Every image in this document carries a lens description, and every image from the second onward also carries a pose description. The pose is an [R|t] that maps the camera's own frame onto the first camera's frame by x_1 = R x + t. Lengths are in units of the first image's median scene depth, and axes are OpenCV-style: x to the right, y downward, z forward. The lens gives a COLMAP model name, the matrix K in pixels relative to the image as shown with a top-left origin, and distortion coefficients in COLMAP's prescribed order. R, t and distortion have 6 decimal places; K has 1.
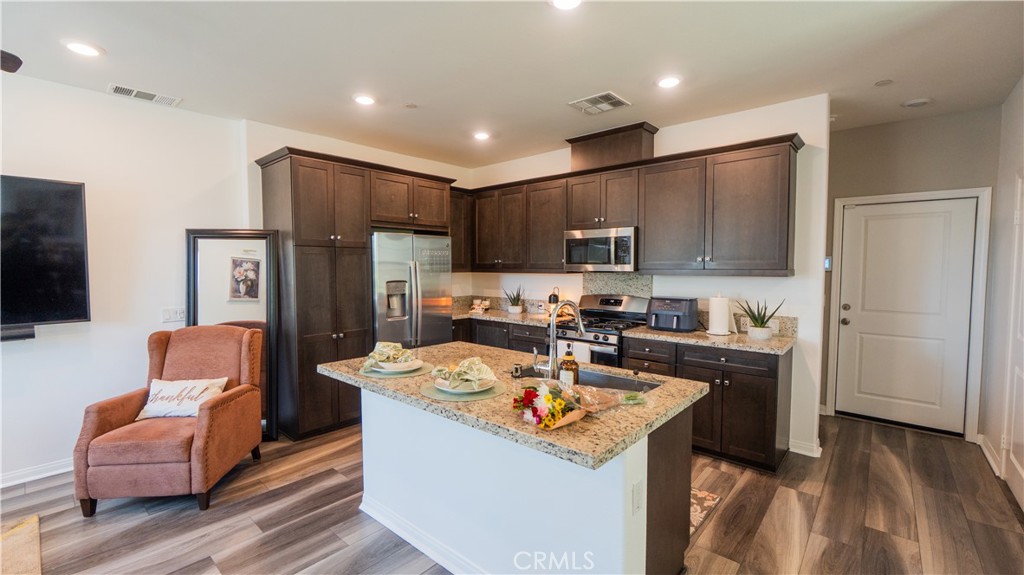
lens RADIAL K [[425.6, 0, 505.5], [0, 425.6, 288.9], [0, 0, 1]] dist [-0.016323, -0.000377]
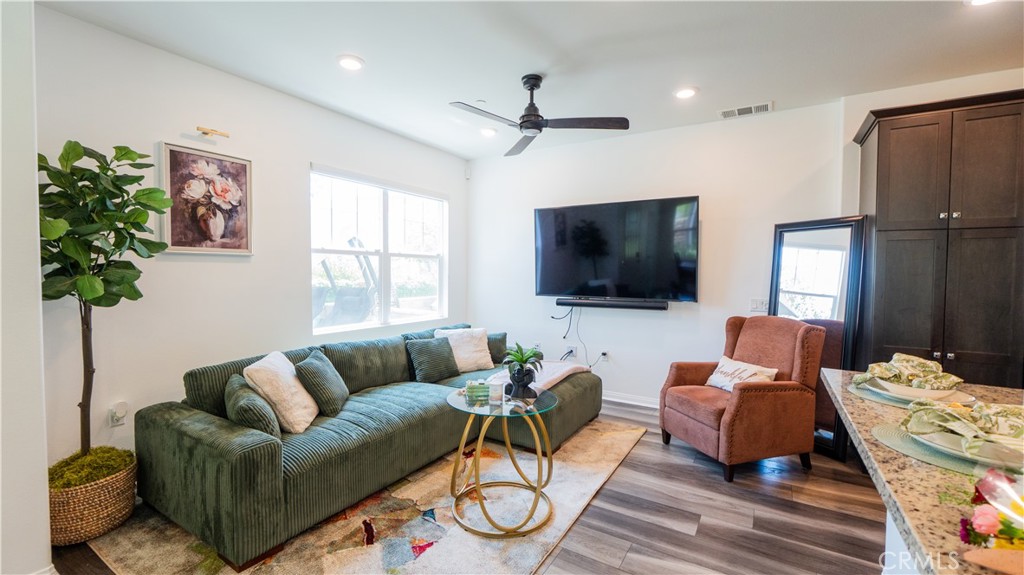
lens RADIAL K [[425.6, 0, 505.2], [0, 425.6, 285.4], [0, 0, 1]] dist [-0.016323, -0.000377]
pose [[0.161305, 0.036300, -0.986237, 0.236757], [-0.066187, 0.997471, 0.025888, 0.036310], [0.984683, 0.061100, 0.163300, 0.235101]]
